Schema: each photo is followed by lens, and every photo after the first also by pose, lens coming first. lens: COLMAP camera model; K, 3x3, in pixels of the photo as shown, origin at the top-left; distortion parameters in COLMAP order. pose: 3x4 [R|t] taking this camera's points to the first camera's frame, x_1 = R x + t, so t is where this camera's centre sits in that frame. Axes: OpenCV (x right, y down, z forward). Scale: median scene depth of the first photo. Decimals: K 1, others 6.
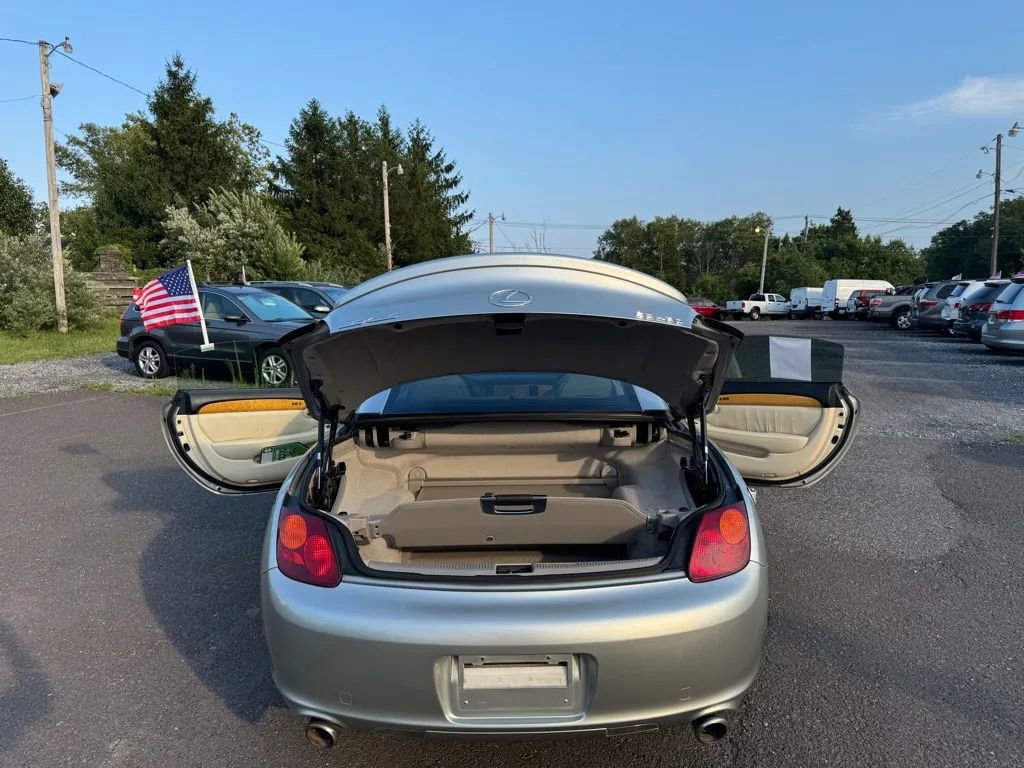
lens RADIAL K [[750.4, 0, 510.2], [0, 750.4, 408.7], [0, 0, 1]] dist [-0.004039, -0.010992]
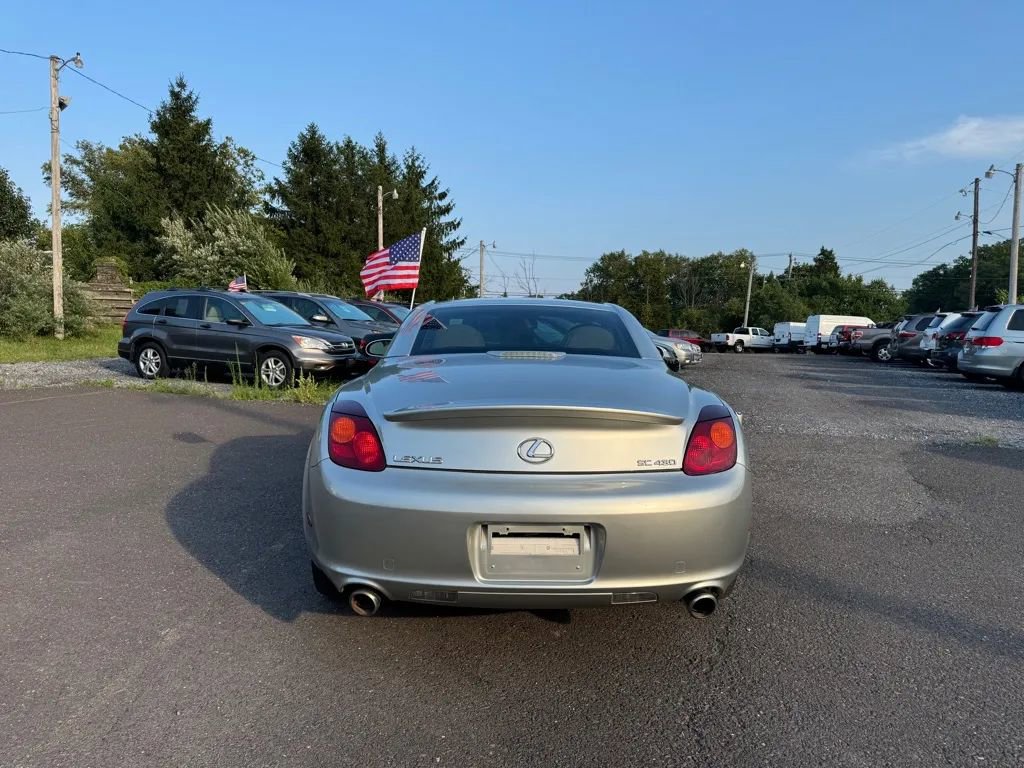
lens RADIAL K [[750.9, 0, 505.3], [0, 750.9, 409.2], [0, 0, 1]] dist [0.005141, -0.023777]
pose [[0.999575, 0.025115, 0.014792, -0.004429], [-0.024462, 0.998786, -0.042749, 0.013861], [-0.015848, 0.042369, 0.998976, -0.012220]]
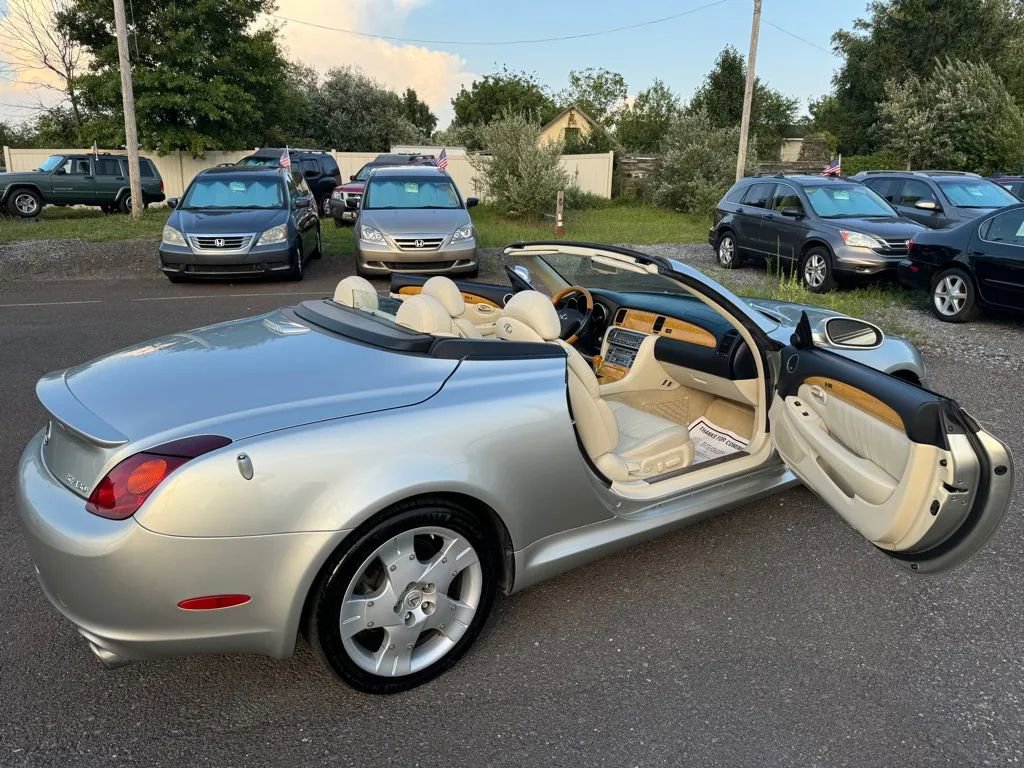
lens RADIAL K [[734.0, 0, 505.9], [0, 734.0, 386.7], [0, 0, 1]] dist [0.146139, -0.226427]
pose [[0.551098, 0.225742, -0.803325, 0.098420], [-0.129849, 0.974184, 0.184676, -0.013626], [0.824275, 0.002536, 0.566184, 0.065815]]
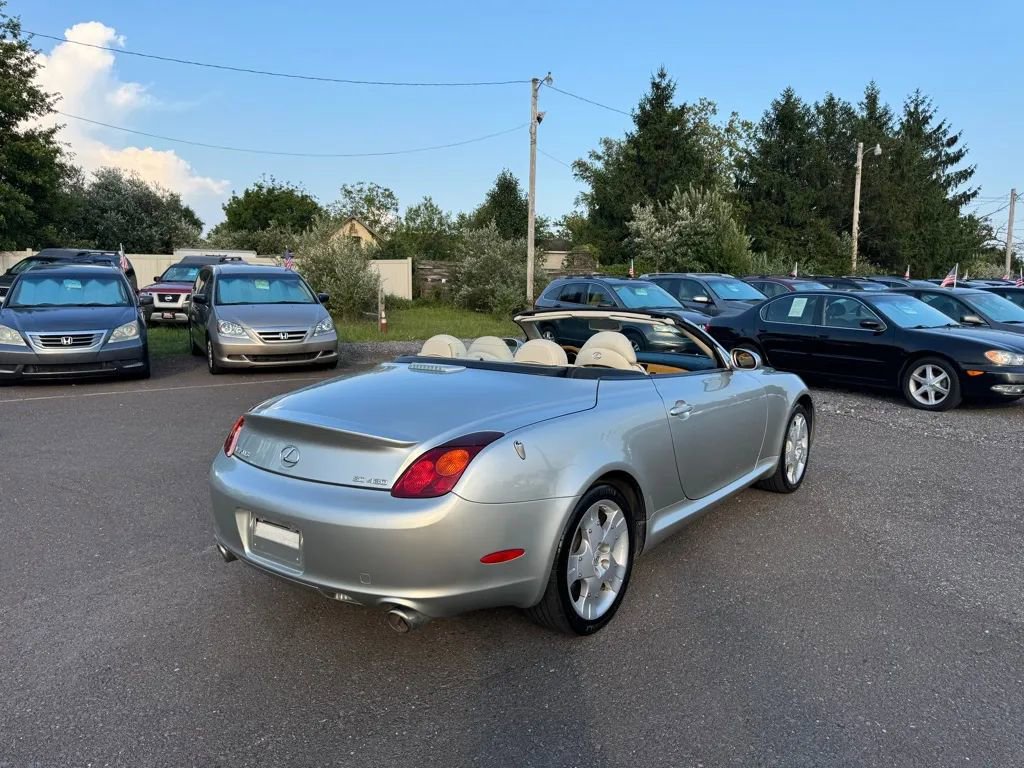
lens RADIAL K [[731.5, 0, 511.9], [0, 731.5, 413.1], [0, 0, 1]] dist [0.075031, -0.086471]
pose [[0.790222, 0.103101, -0.604085, 0.084509], [-0.093637, 0.994485, 0.047242, 0.001180], [0.605624, 0.019233, 0.795518, 0.010049]]
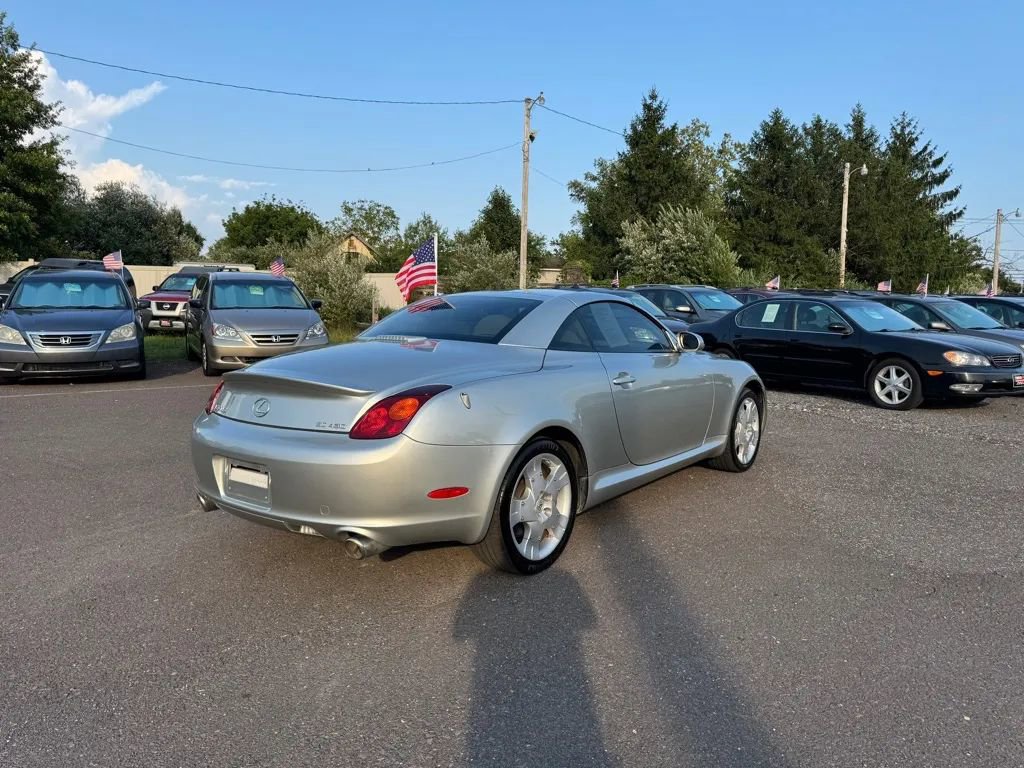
lens RADIAL K [[731.5, 0, 511.9], [0, 731.5, 413.1], [0, 0, 1]] dist [0.075031, -0.086471]
pose [[0.790681, 0.091779, -0.605310, 0.098721], [-0.099404, 0.994826, 0.020993, 0.009285], [0.604105, 0.043572, 0.795713, 0.005472]]
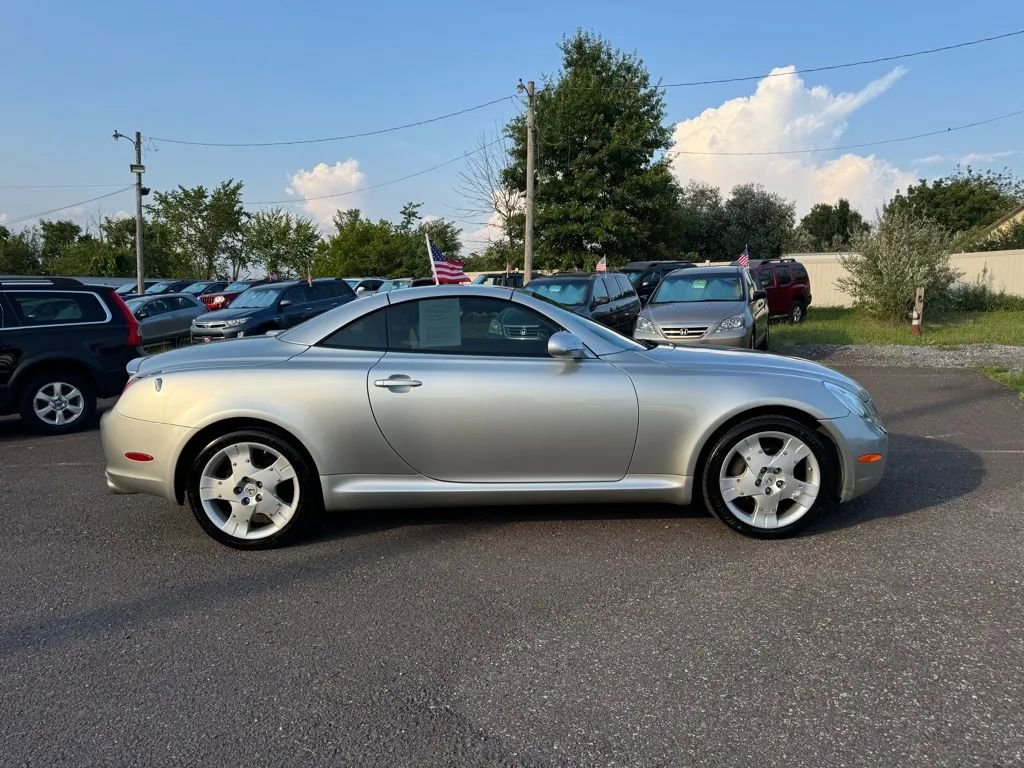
lens RADIAL K [[731.5, 0, 511.9], [0, 731.5, 413.1], [0, 0, 1]] dist [0.075031, -0.086471]
pose [[-0.001029, 0.148816, -0.988864, 0.157367], [-0.135486, 0.979726, 0.147582, -0.012557], [0.990779, 0.134129, 0.019154, 0.148208]]
